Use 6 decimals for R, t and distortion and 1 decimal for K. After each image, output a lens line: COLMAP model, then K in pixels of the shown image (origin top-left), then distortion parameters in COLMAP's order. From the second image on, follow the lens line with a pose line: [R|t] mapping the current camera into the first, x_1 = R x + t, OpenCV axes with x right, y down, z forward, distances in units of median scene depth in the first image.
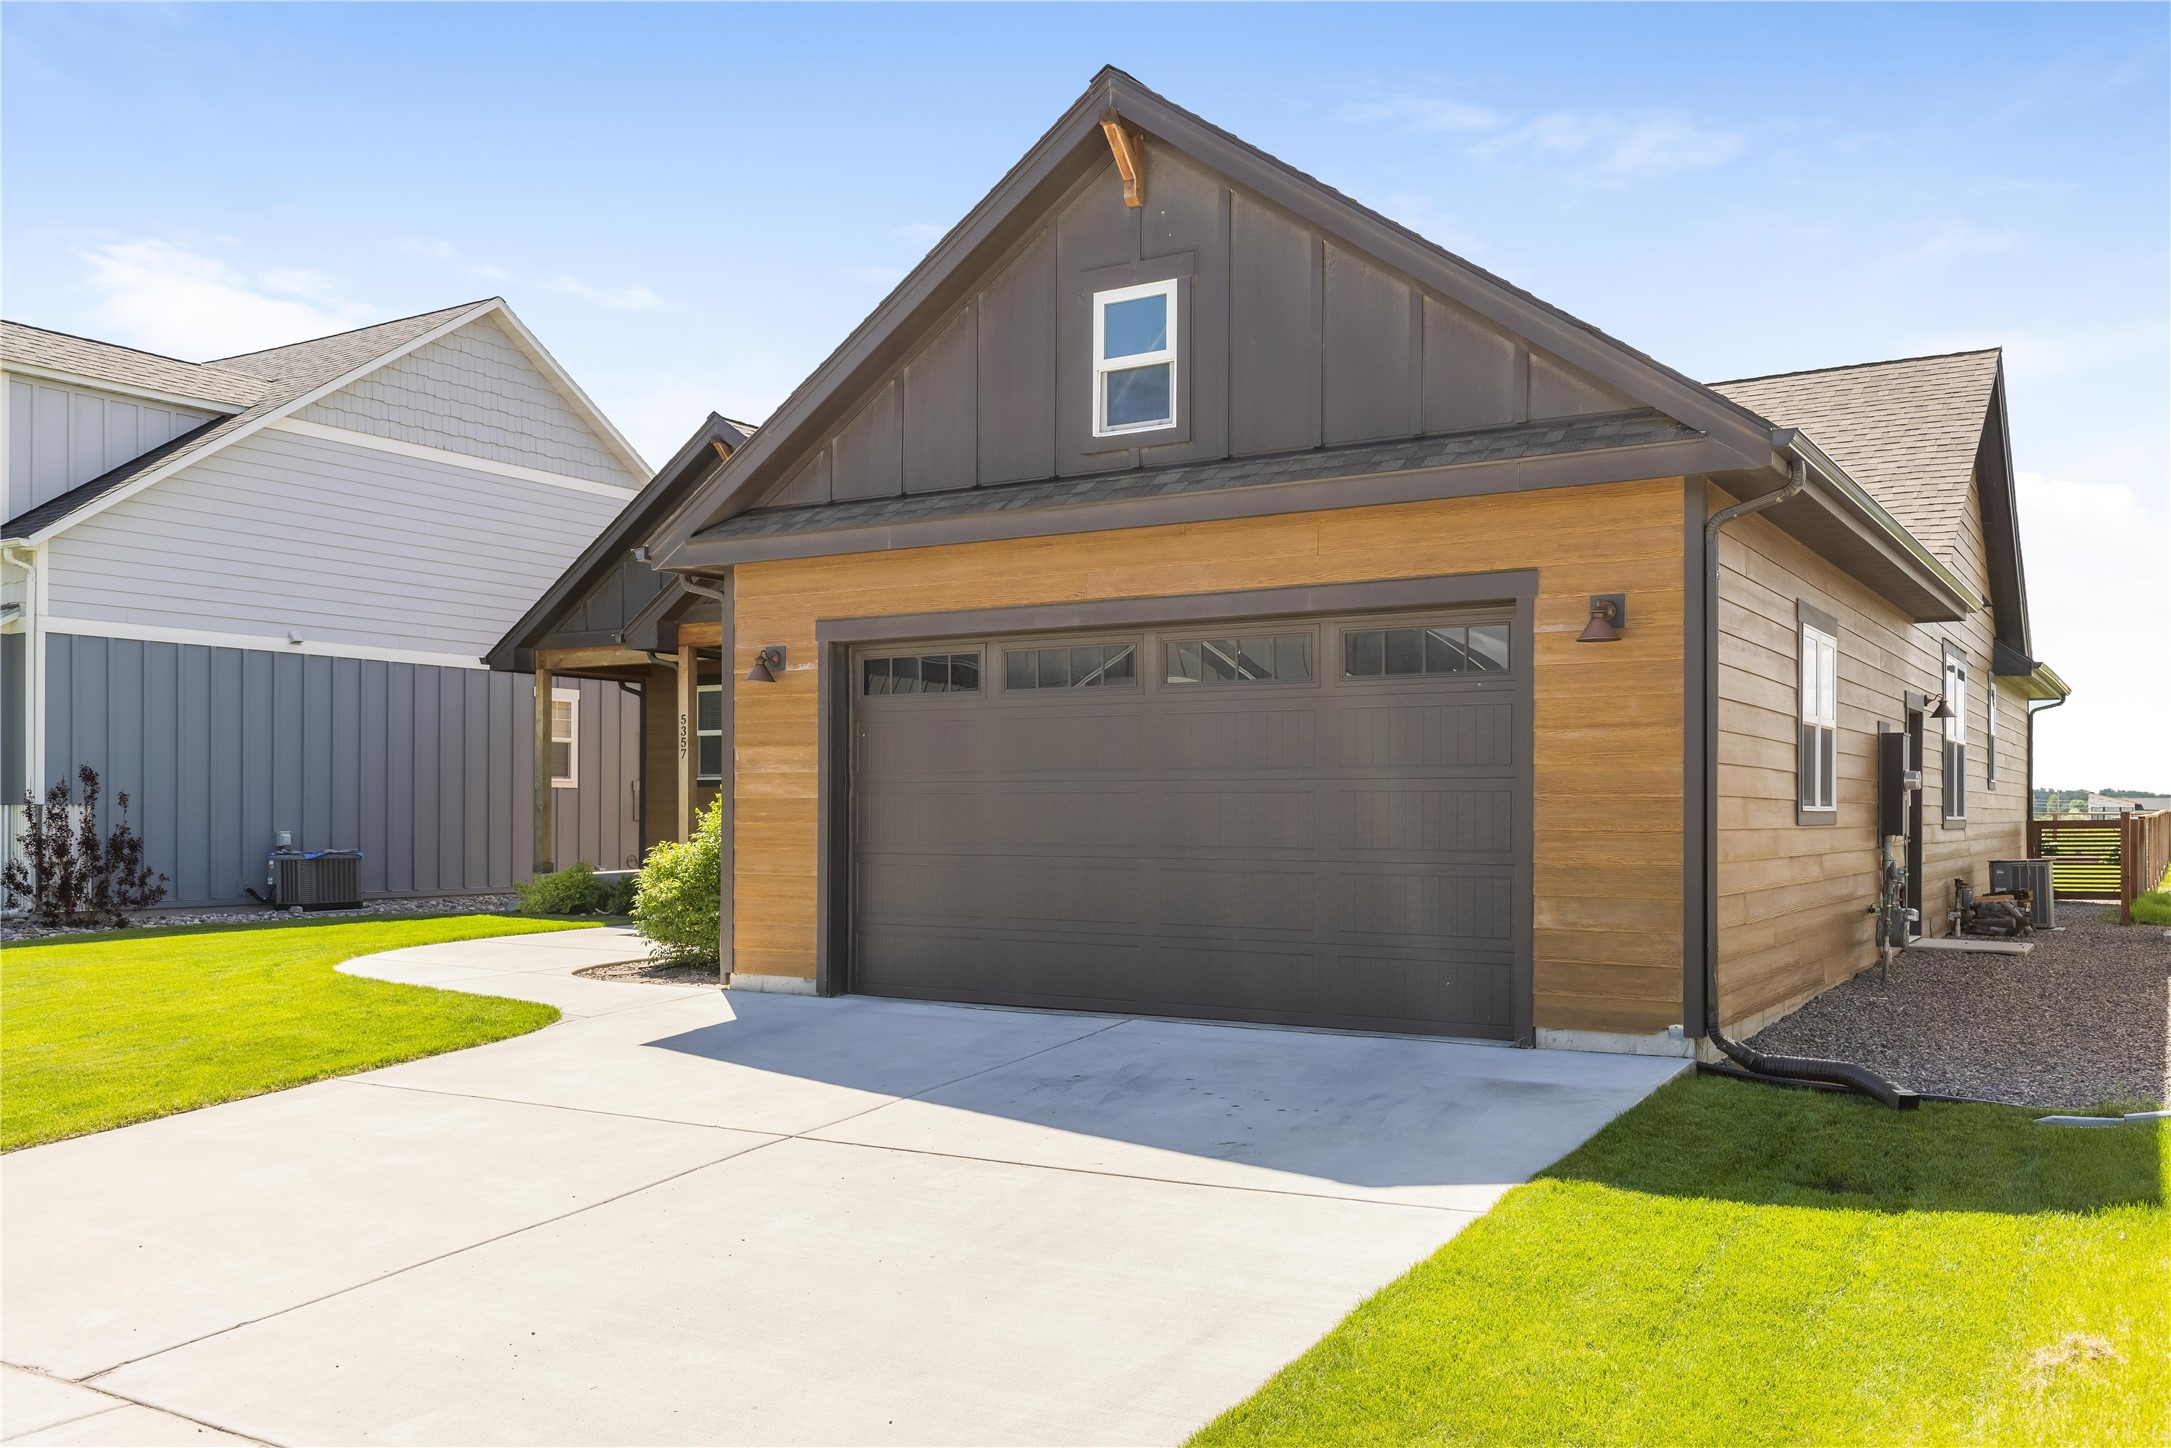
lens RADIAL K [[1791.2, 0, 1125.2], [0, 1791.2, 797.0], [0, 0, 1]] dist [-0.007681, -0.004217]
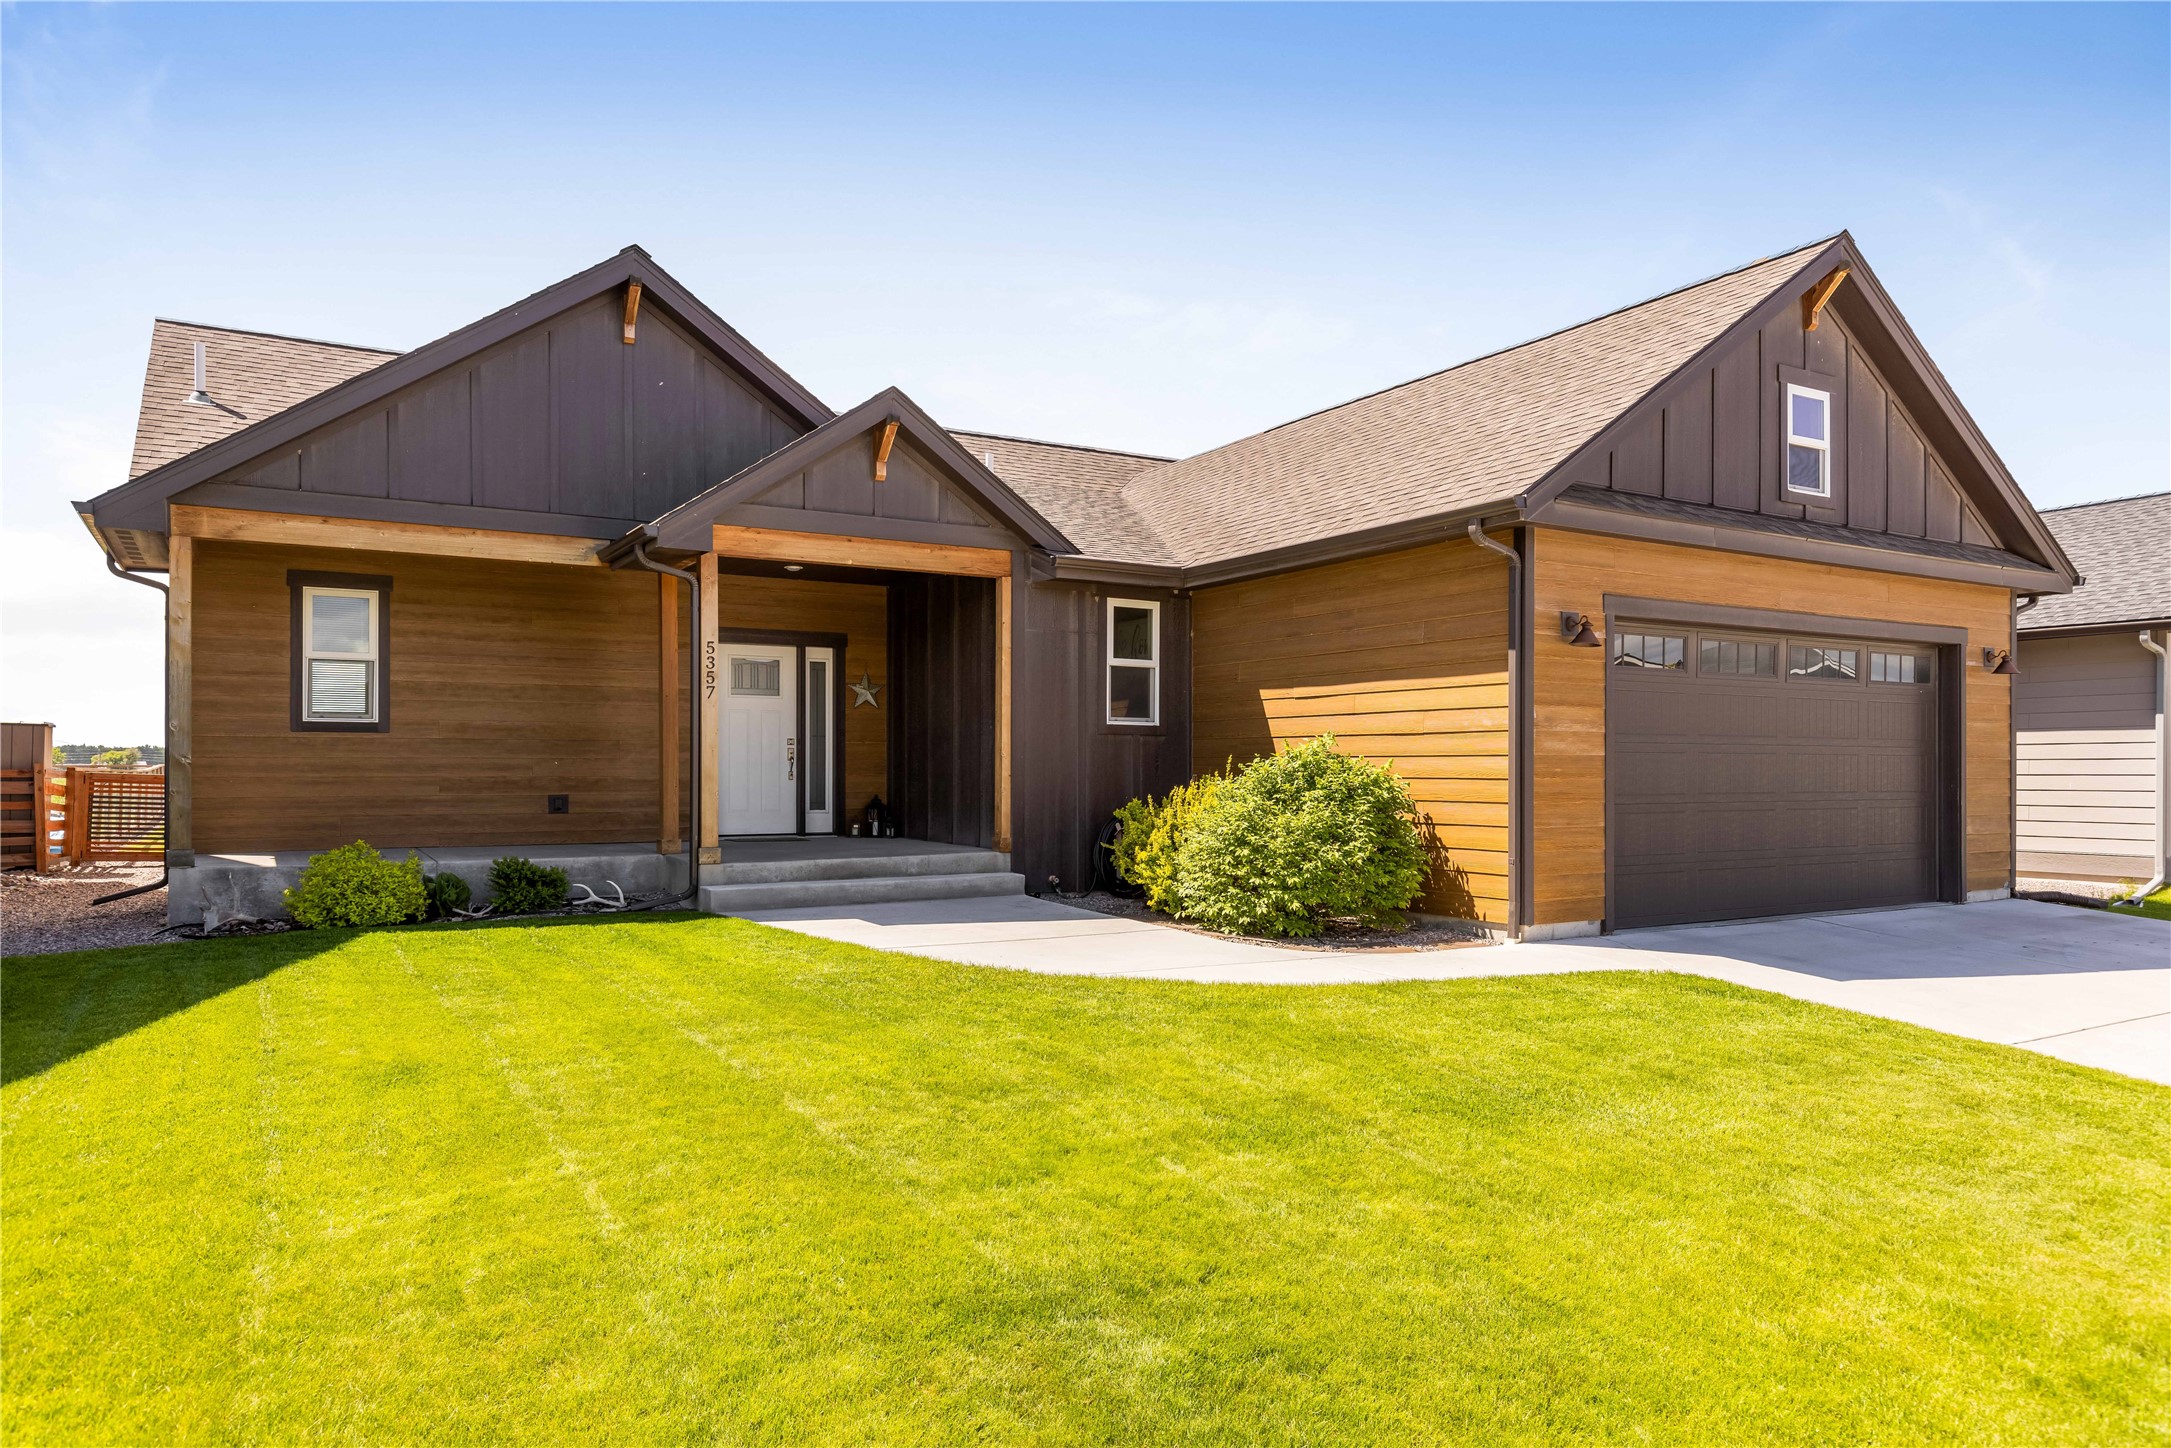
lens RADIAL K [[1443.7, 0, 1118.5], [0, 1443.7, 768.1], [0, 0, 1]] dist [-0.001923, -0.003079]
pose [[0.456551, -0.000679, 0.889697, -1.214261], [-0.007940, 0.999957, 0.004837, 0.007018], [-0.889662, -0.009273, 0.456525, 0.952005]]
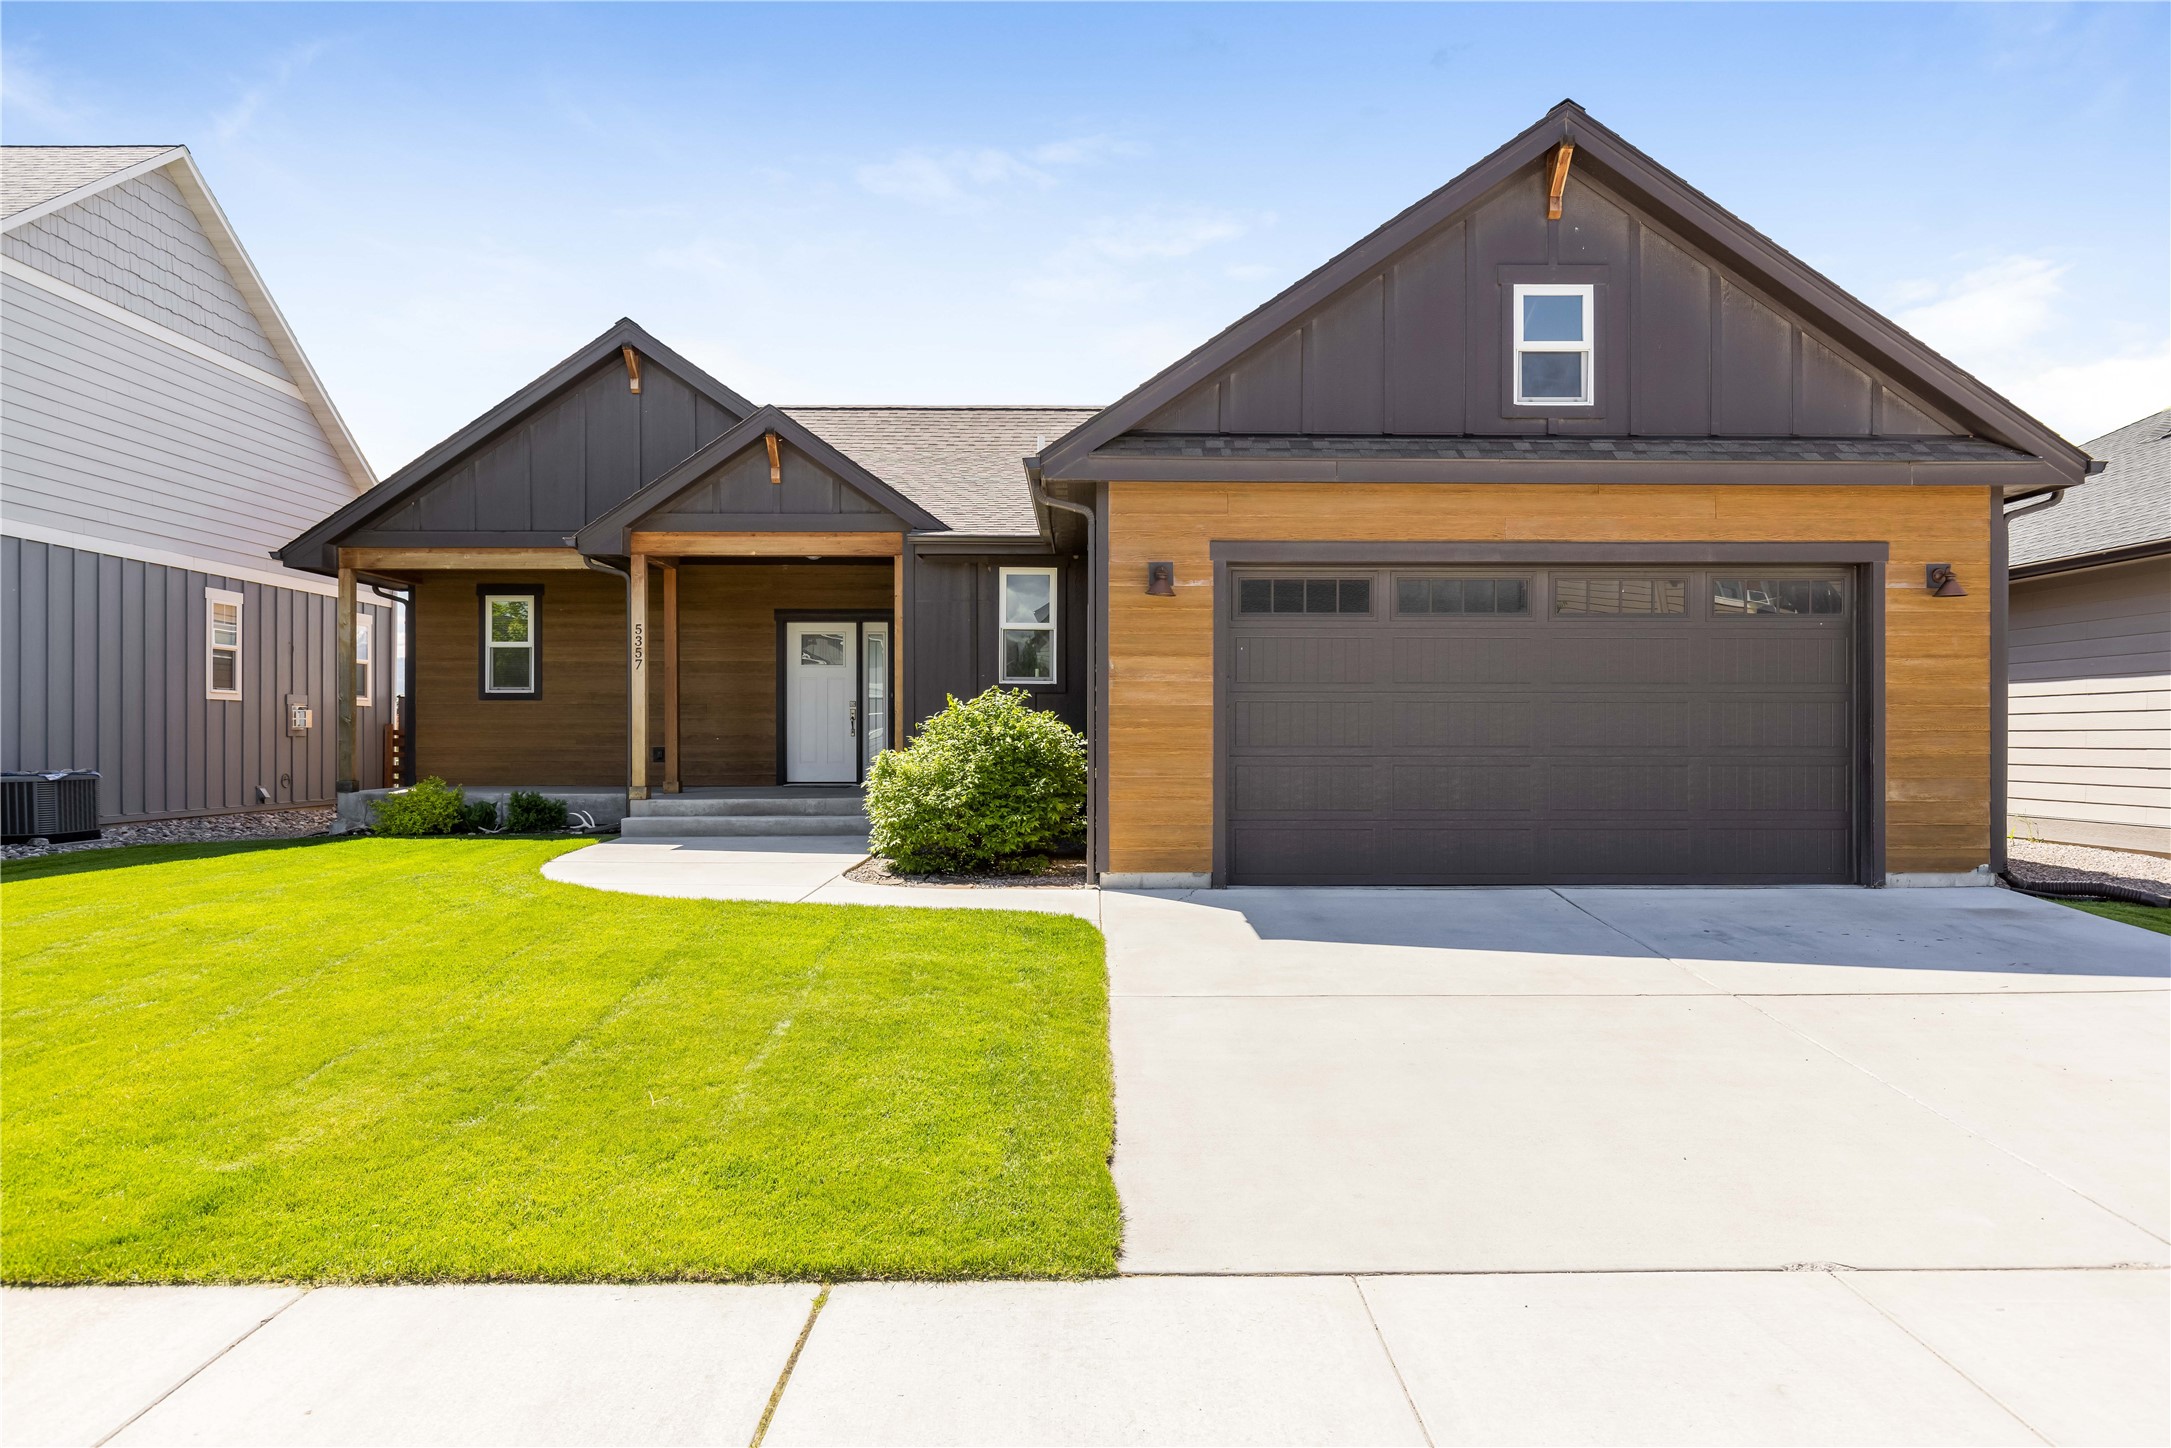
lens RADIAL K [[1481.2, 0, 1084.2], [0, 1481.2, 734.3], [0, 0, 1]] dist [-0.016188, 0.007064]
pose [[0.848156, -0.001145, 0.529745, -0.786029], [-0.002821, 0.999974, 0.006678, 0.013497], [-0.529739, -0.007158, 0.848131, 0.313479]]
